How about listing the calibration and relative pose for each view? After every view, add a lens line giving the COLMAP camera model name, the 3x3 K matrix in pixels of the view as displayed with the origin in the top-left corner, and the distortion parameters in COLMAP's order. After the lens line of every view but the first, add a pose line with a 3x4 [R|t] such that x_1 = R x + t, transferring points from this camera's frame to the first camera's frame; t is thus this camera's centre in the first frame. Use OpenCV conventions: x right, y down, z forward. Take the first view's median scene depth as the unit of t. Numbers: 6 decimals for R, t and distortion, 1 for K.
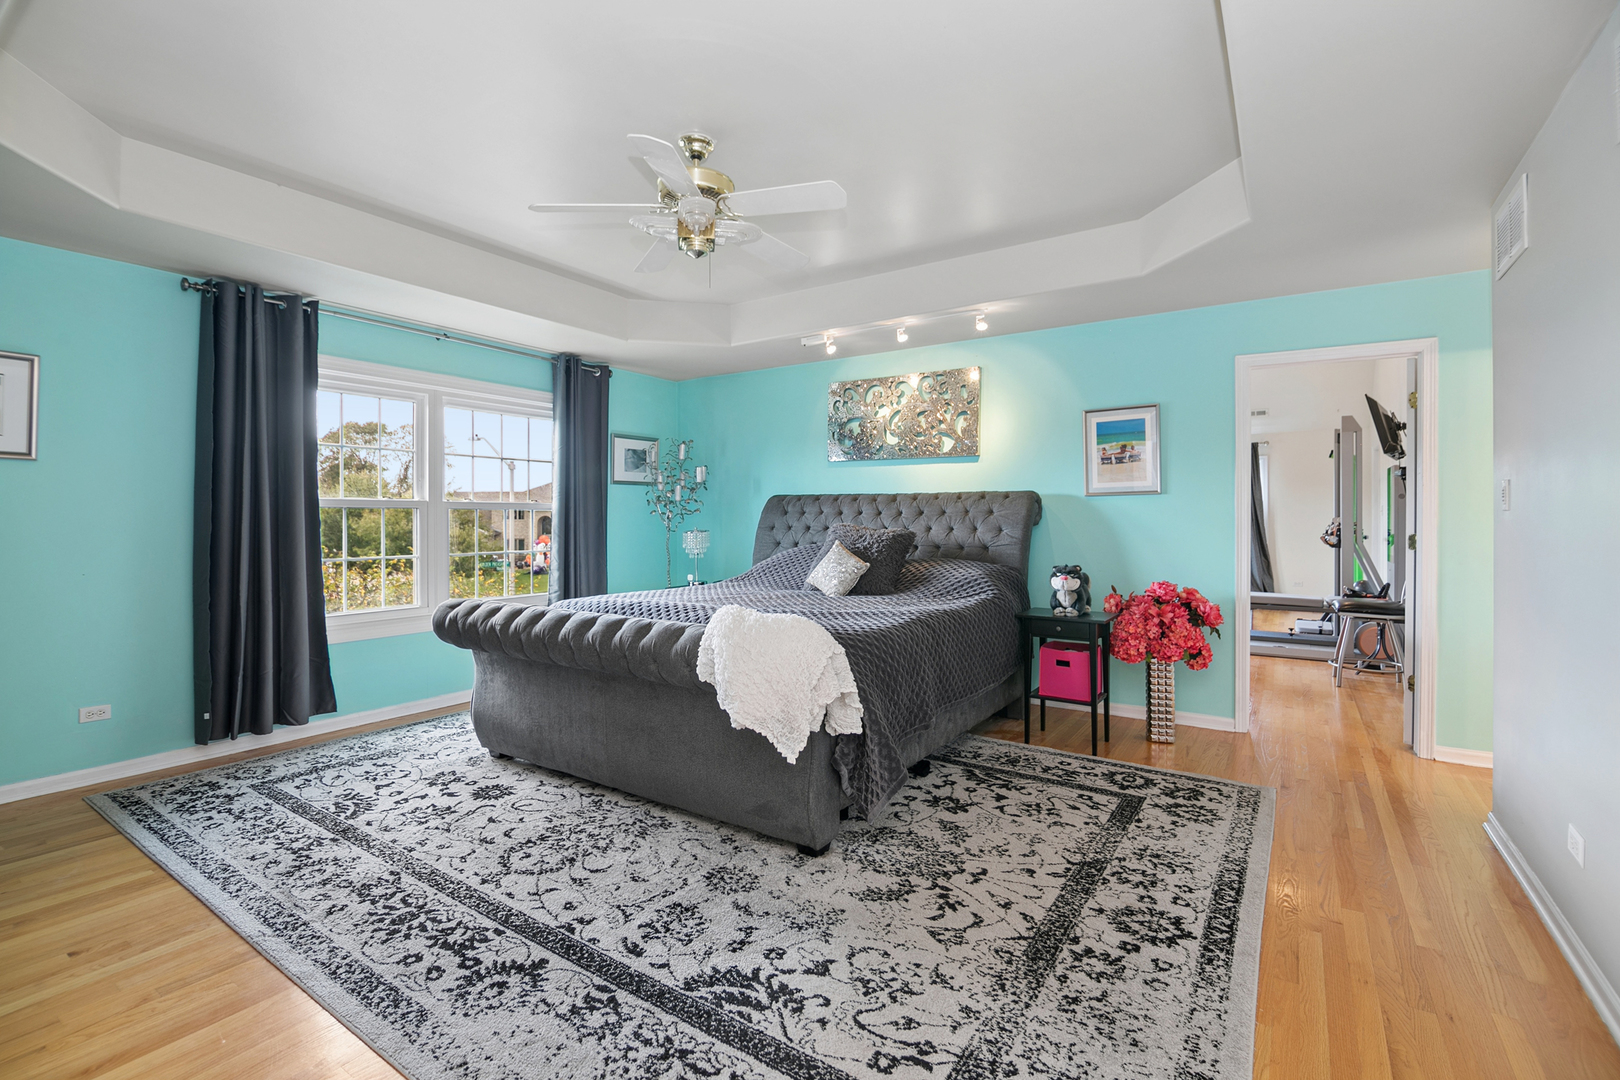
lens RADIAL K [[732.4, 0, 808.3], [0, 732.4, 529.6], [0, 0, 1]] dist [-0.011015, -0.003943]
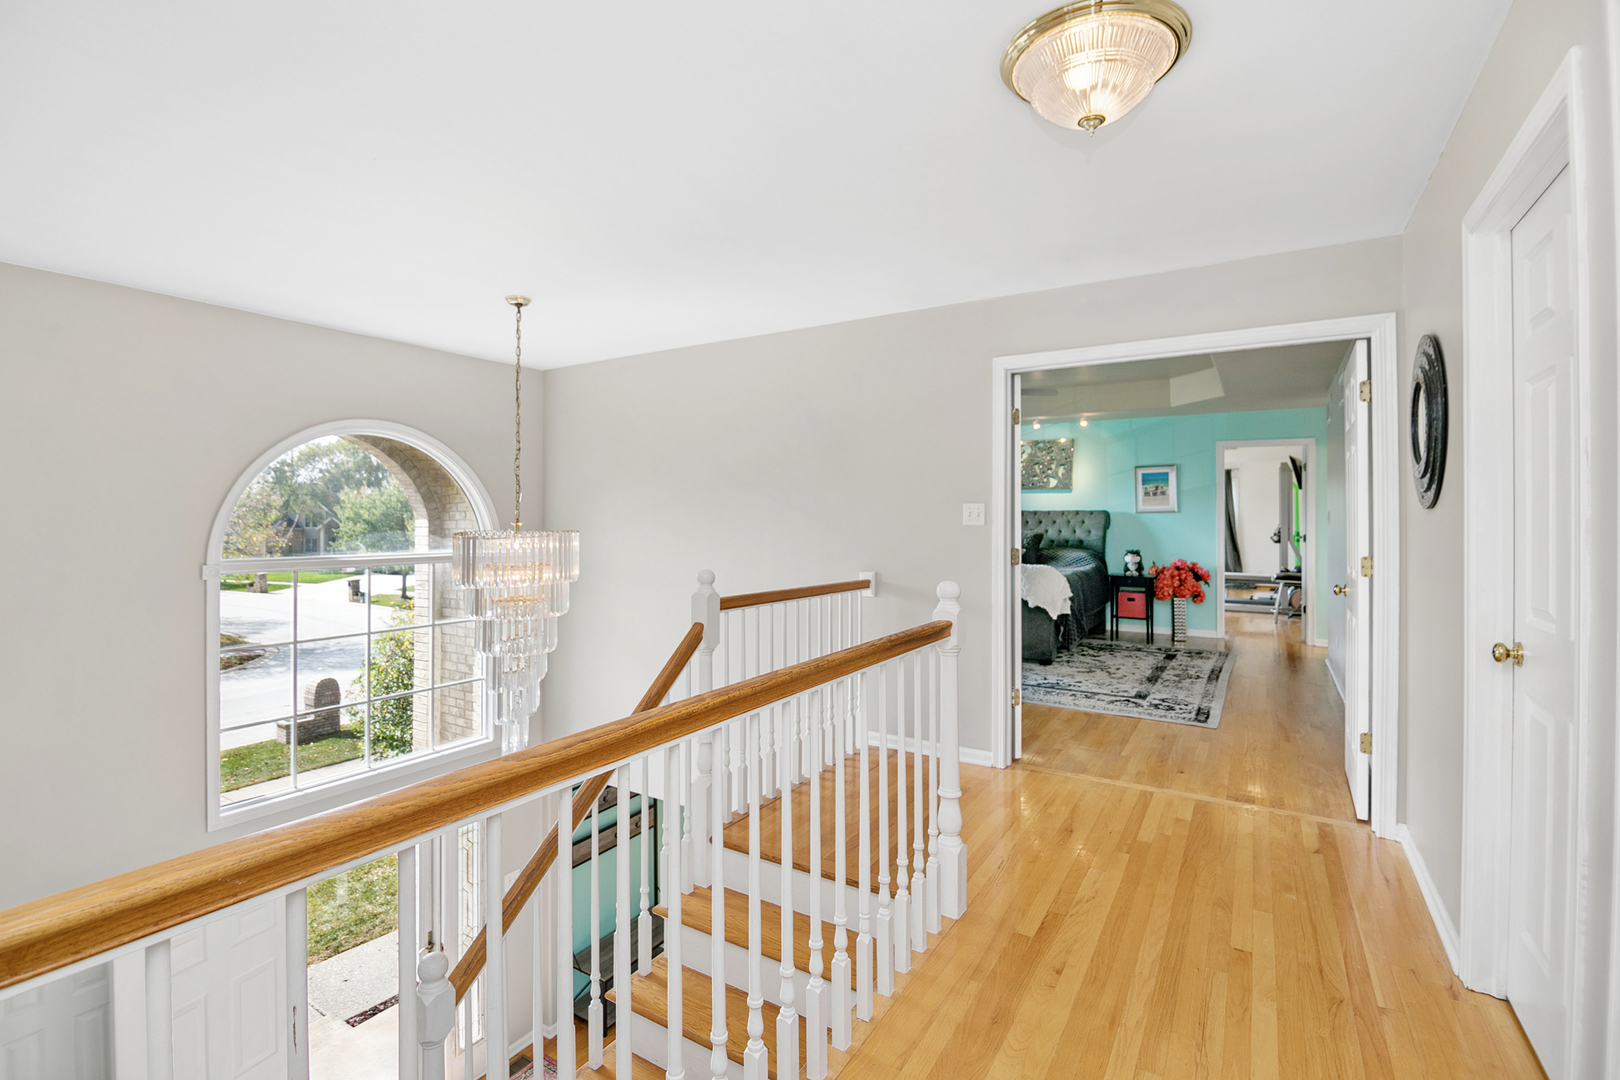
lens RADIAL K [[732.4, 0, 808.6], [0, 732.4, 523.1], [0, 0, 1]] dist [-0.011015, -0.003943]
pose [[0.999726, 0.002725, 0.023258, -0.882762], [-0.002499, 0.999949, -0.009736, -0.002892], [-0.023283, 0.009675, 0.999682, -1.481205]]
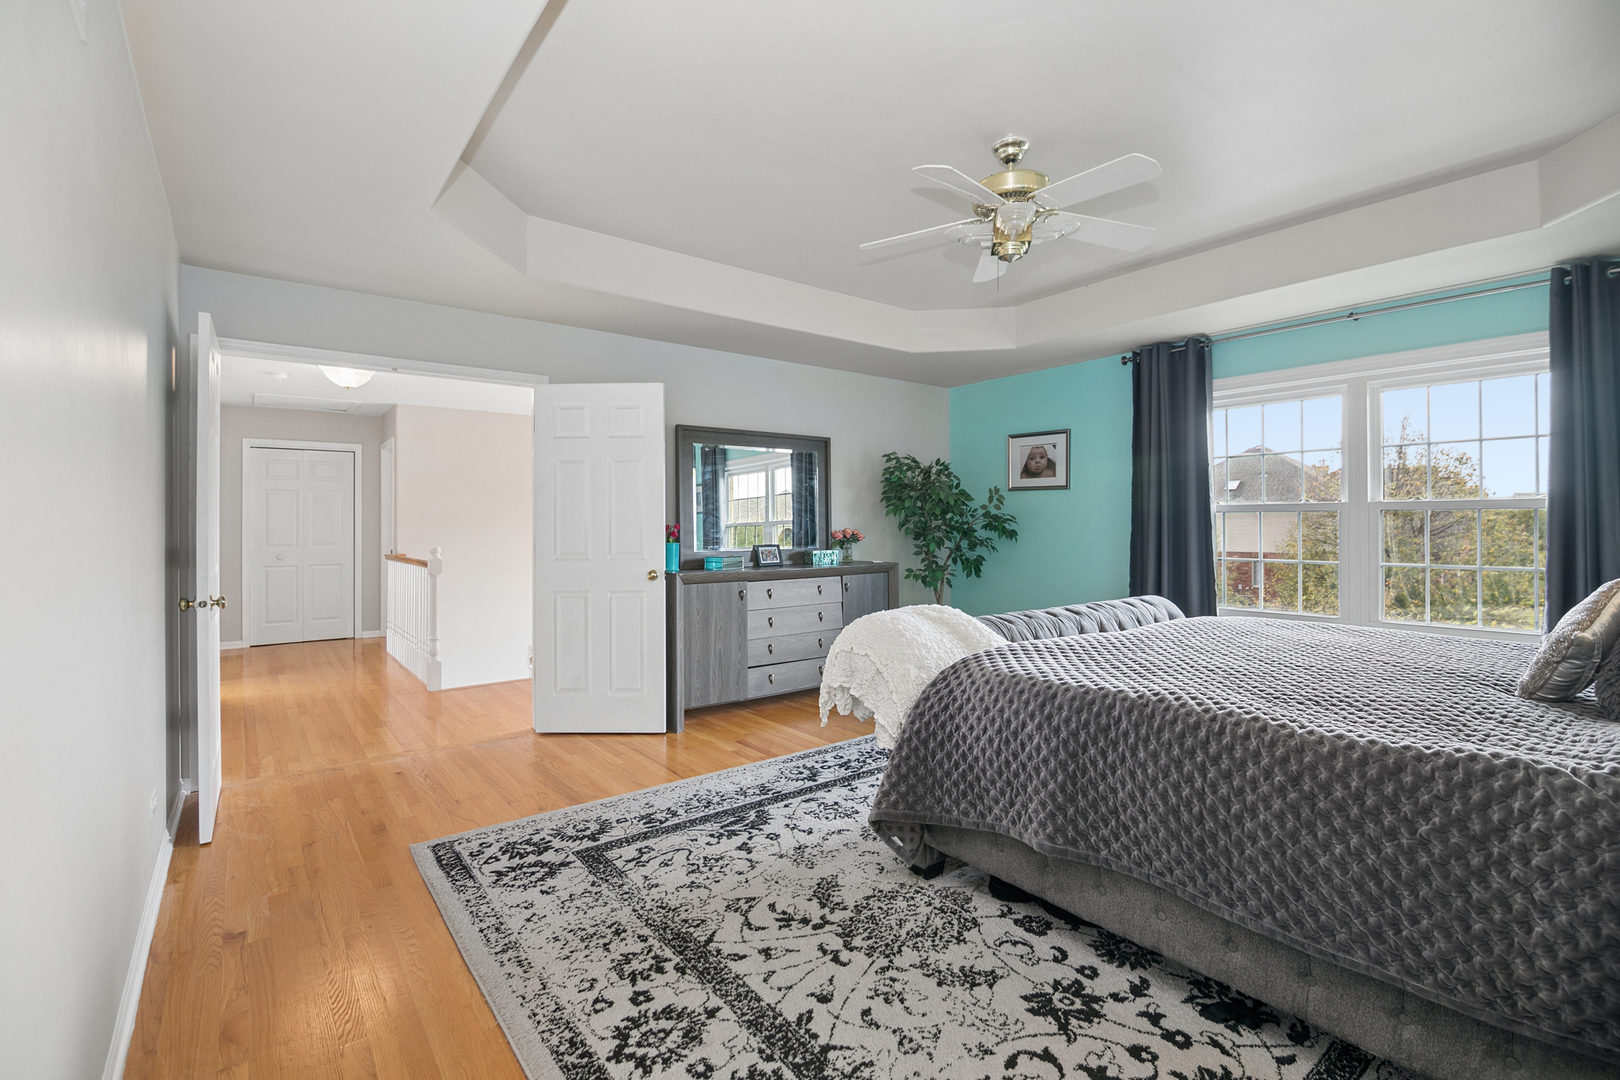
lens RADIAL K [[732.4, 0, 810.7], [0, 732.4, 529.7], [0, 0, 1]] dist [-0.011015, -0.003943]
pose [[-0.323464, 0.011212, -0.946174, 1.029633], [-0.011379, 0.999811, 0.015738, -0.023275], [0.946172, 0.015857, -0.323275, 1.246423]]
